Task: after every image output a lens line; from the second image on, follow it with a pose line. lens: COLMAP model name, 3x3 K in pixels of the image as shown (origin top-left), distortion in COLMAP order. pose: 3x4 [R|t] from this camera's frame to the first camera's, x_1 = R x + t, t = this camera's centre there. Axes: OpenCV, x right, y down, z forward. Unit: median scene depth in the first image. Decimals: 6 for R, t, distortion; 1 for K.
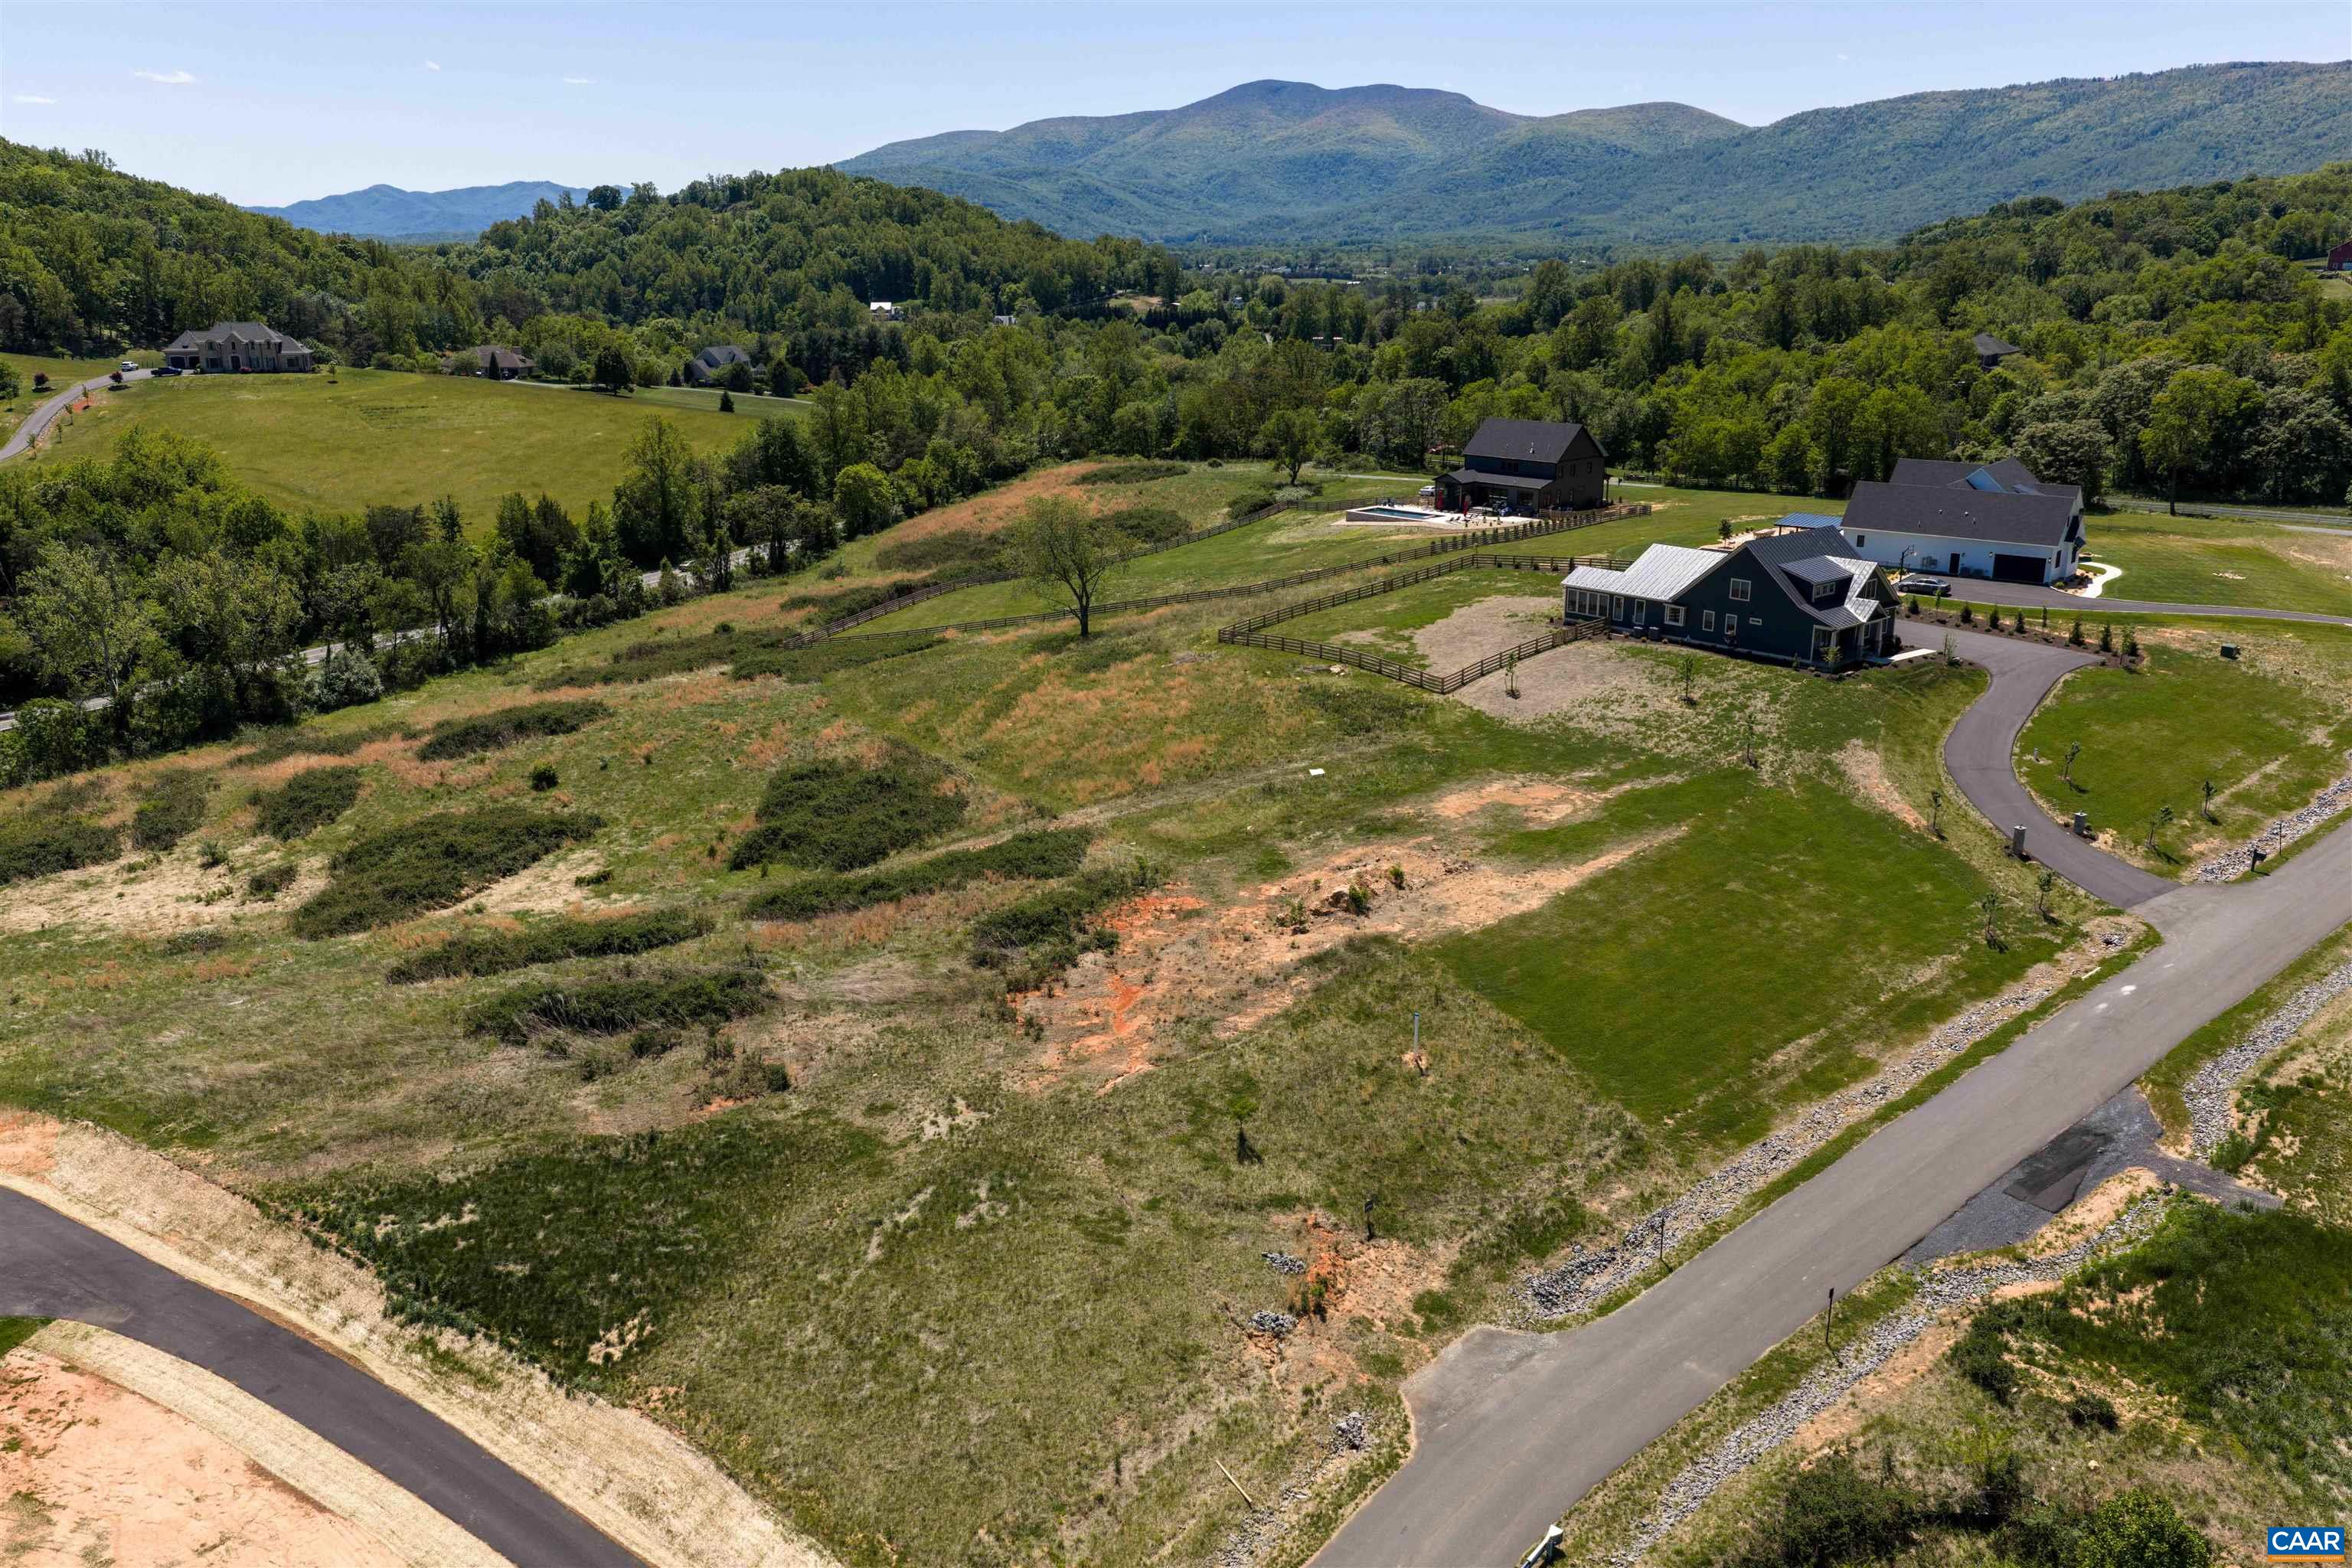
lens RADIAL K [[1943.7, 0, 1179.7], [0, 1943.7, 803.0], [0, 0, 1]] dist [0.015245, -0.020069]
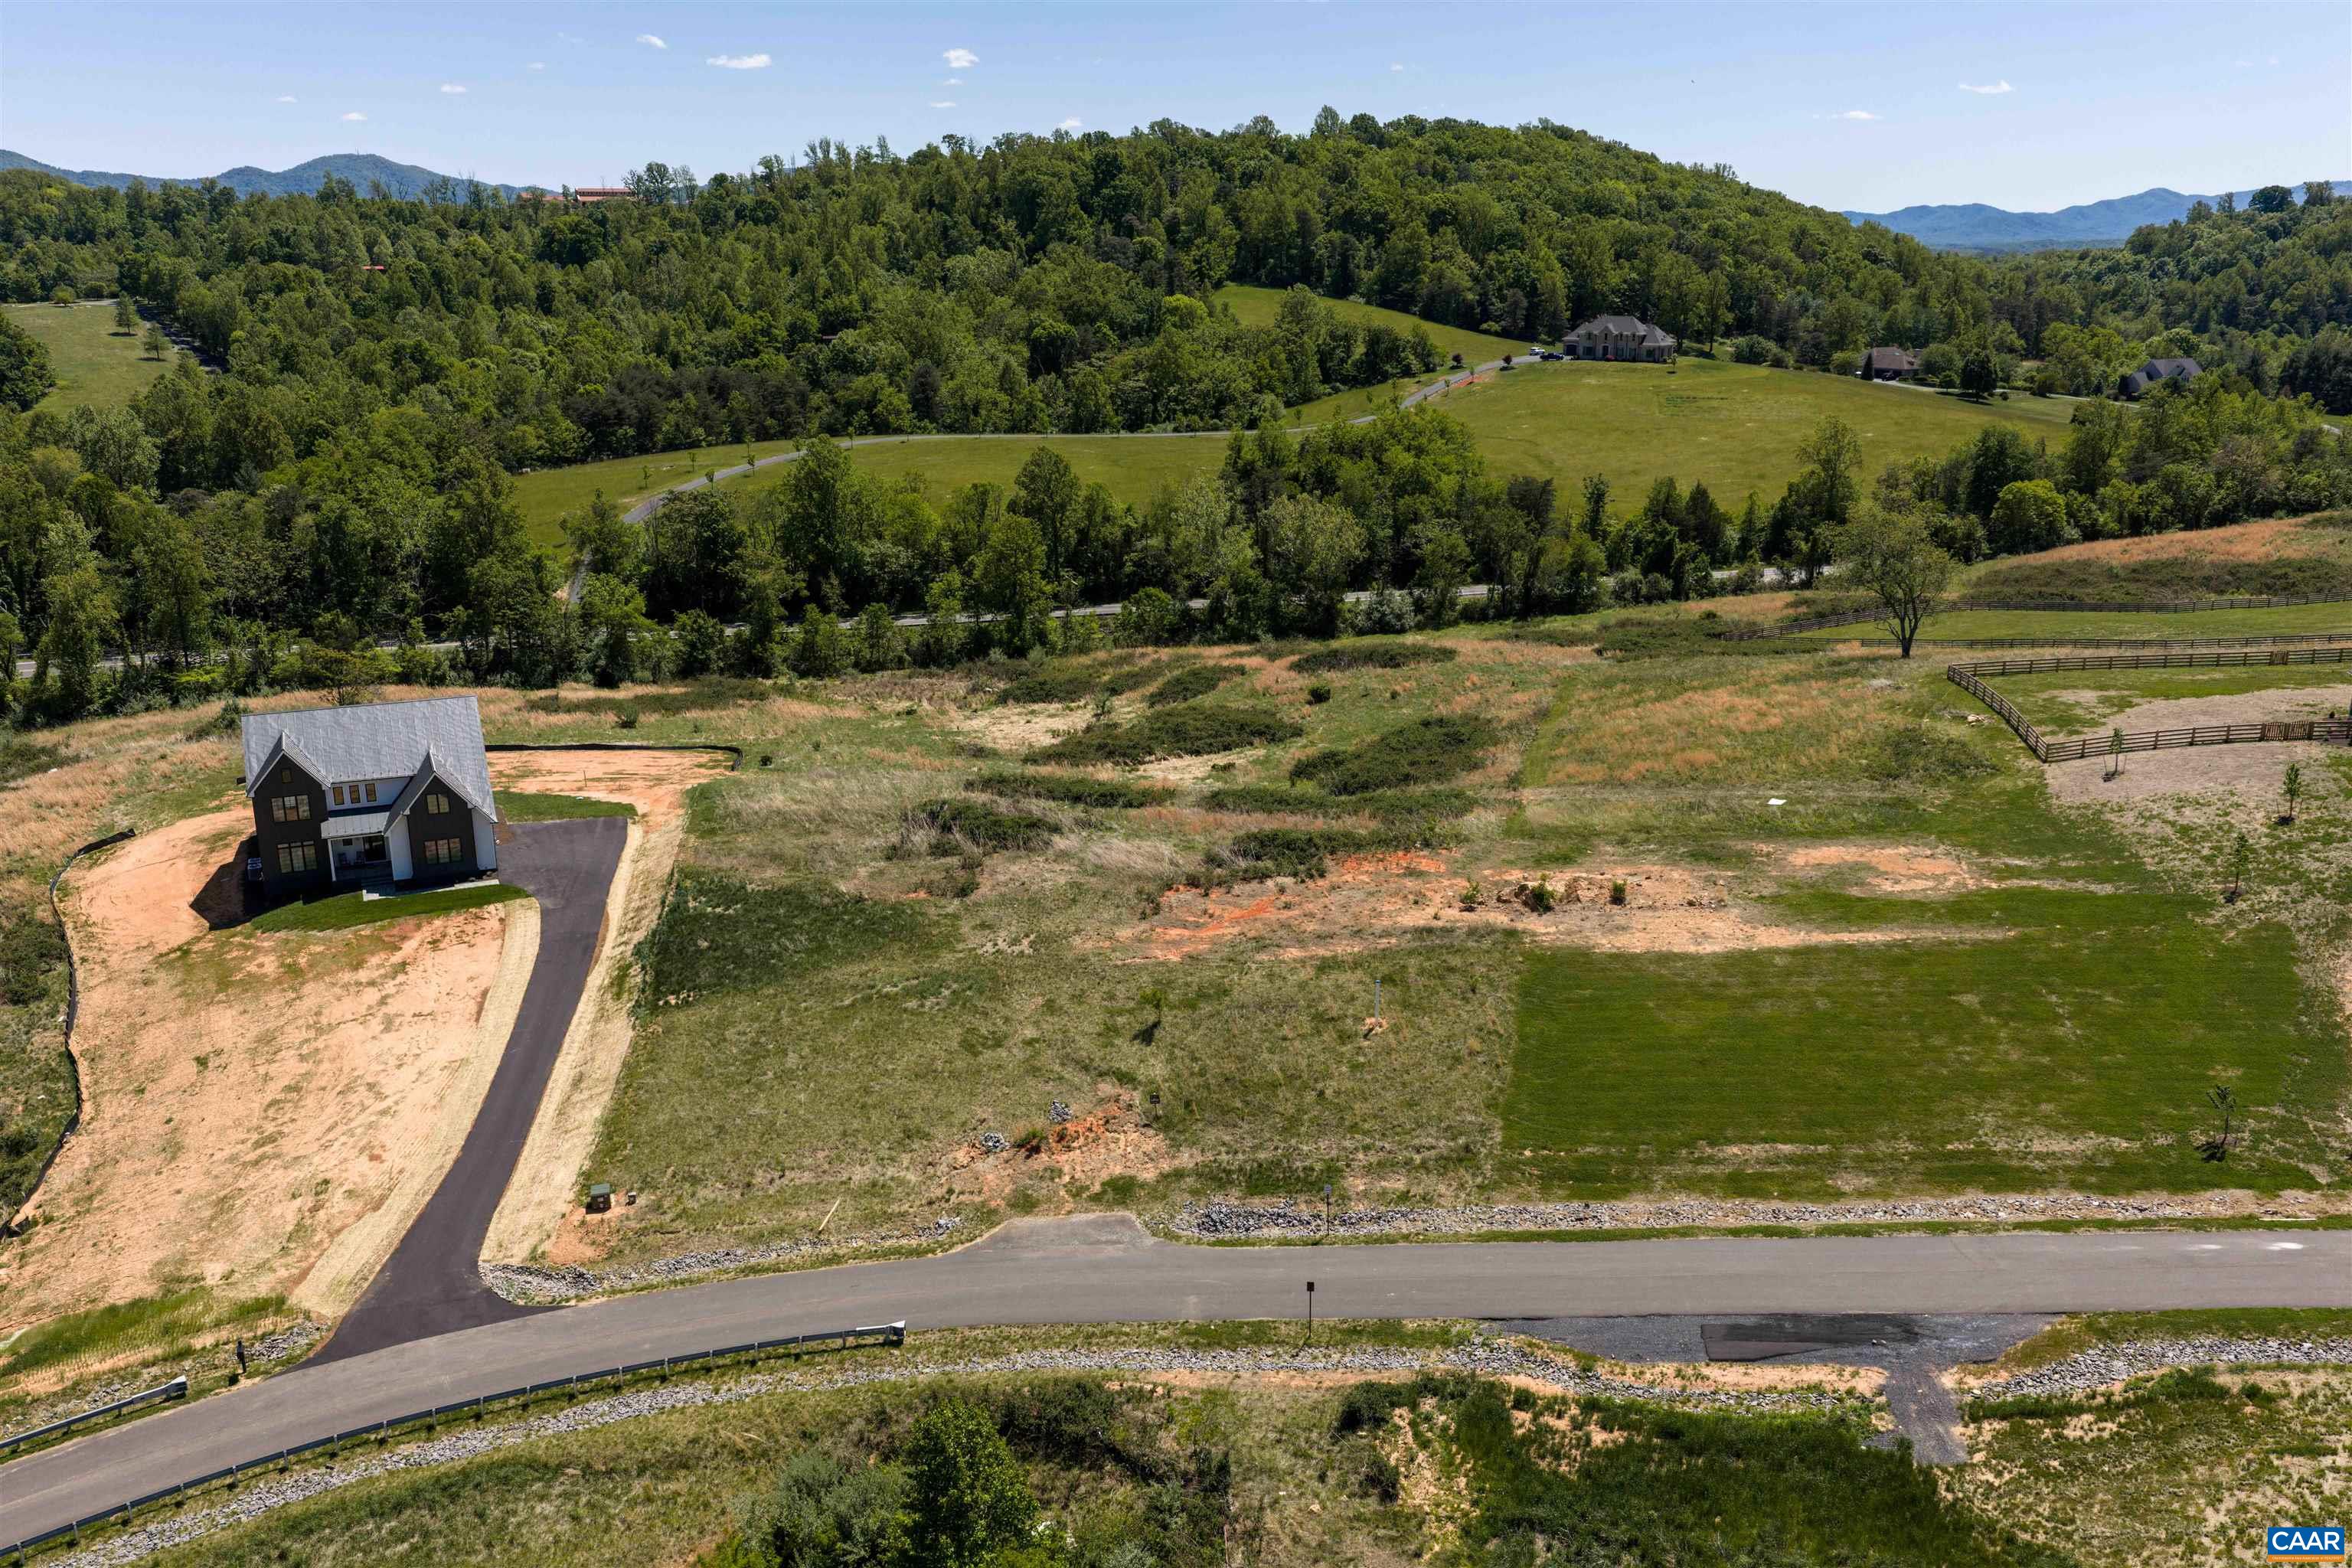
lens RADIAL K [[1940.5, 0, 1179.2], [0, 1940.5, 805.8], [0, 0, 1]] dist [0.032317, -0.059915]
pose [[0.680749, 0.204684, -0.703339, 0.780853], [-0.205460, 0.974978, 0.084875, -0.050531], [0.703112, 0.086730, 0.705770, 0.185636]]
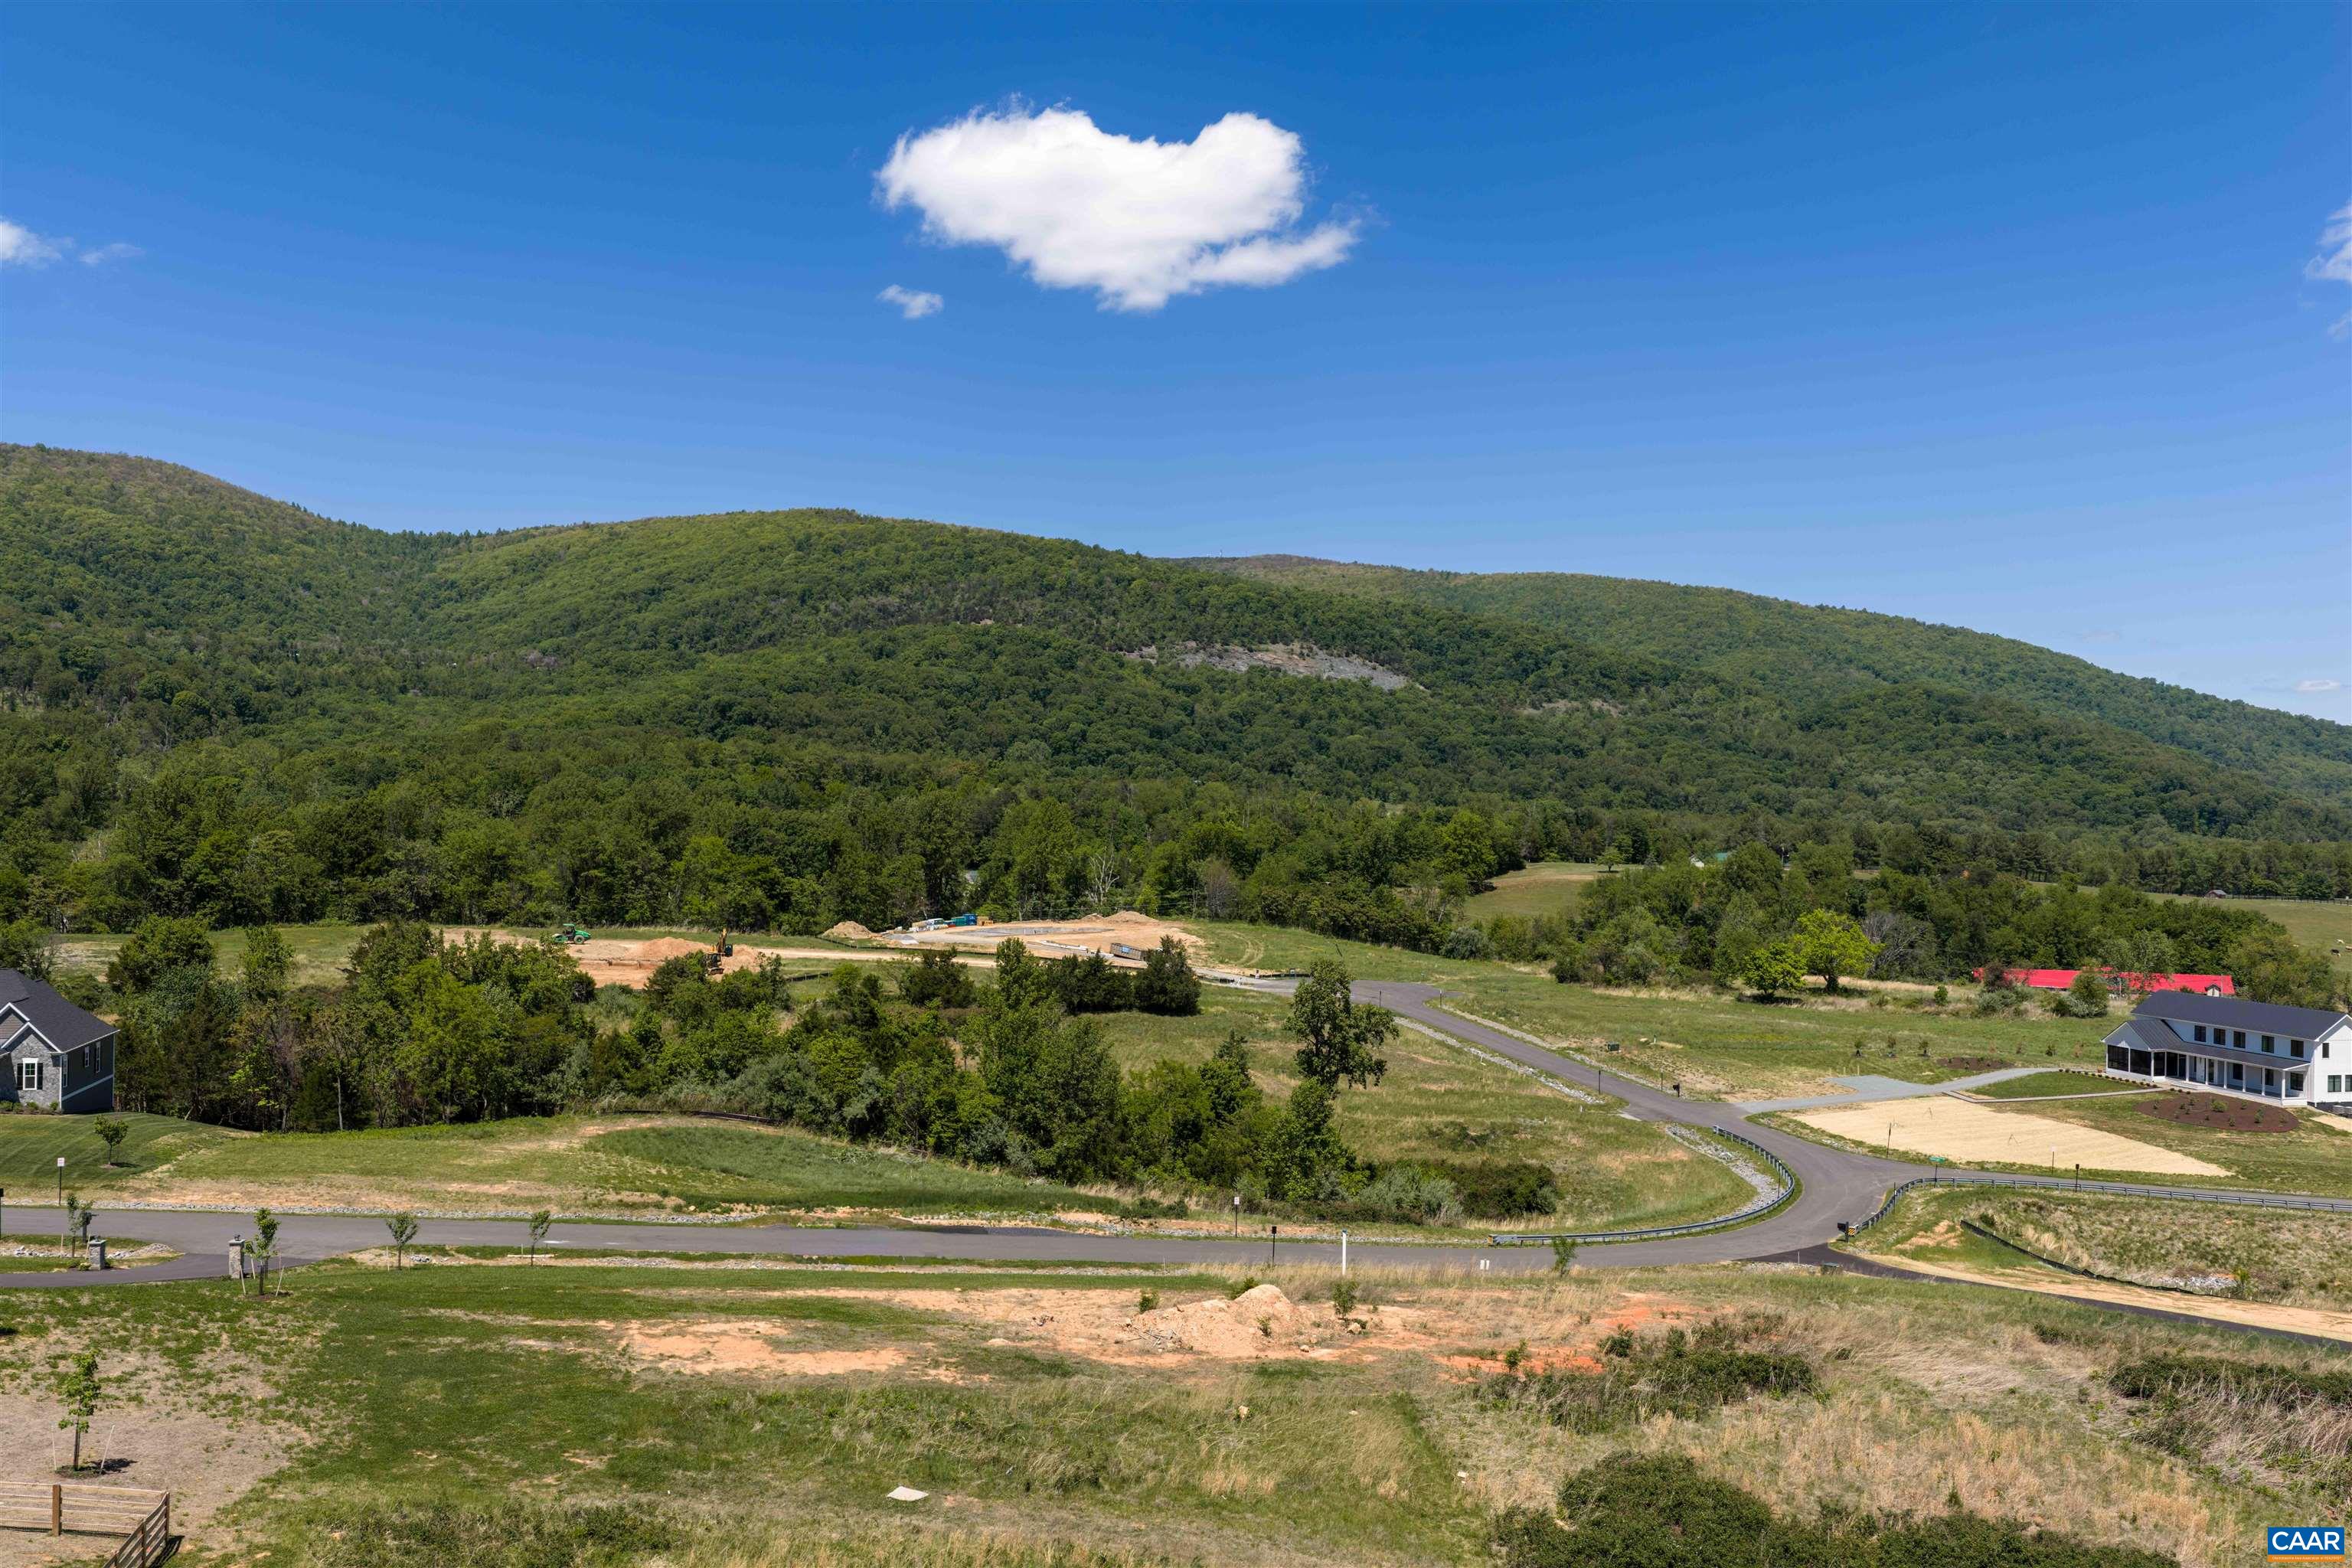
lens RADIAL K [[1940.5, 0, 1179.2], [0, 1940.5, 805.8], [0, 0, 1]] dist [0.032317, -0.059915]
pose [[-0.906298, -0.010331, 0.422512, -0.219539], [0.108904, 0.960235, 0.257079, -0.366967], [-0.408367, 0.279003, -0.869134, 1.870144]]
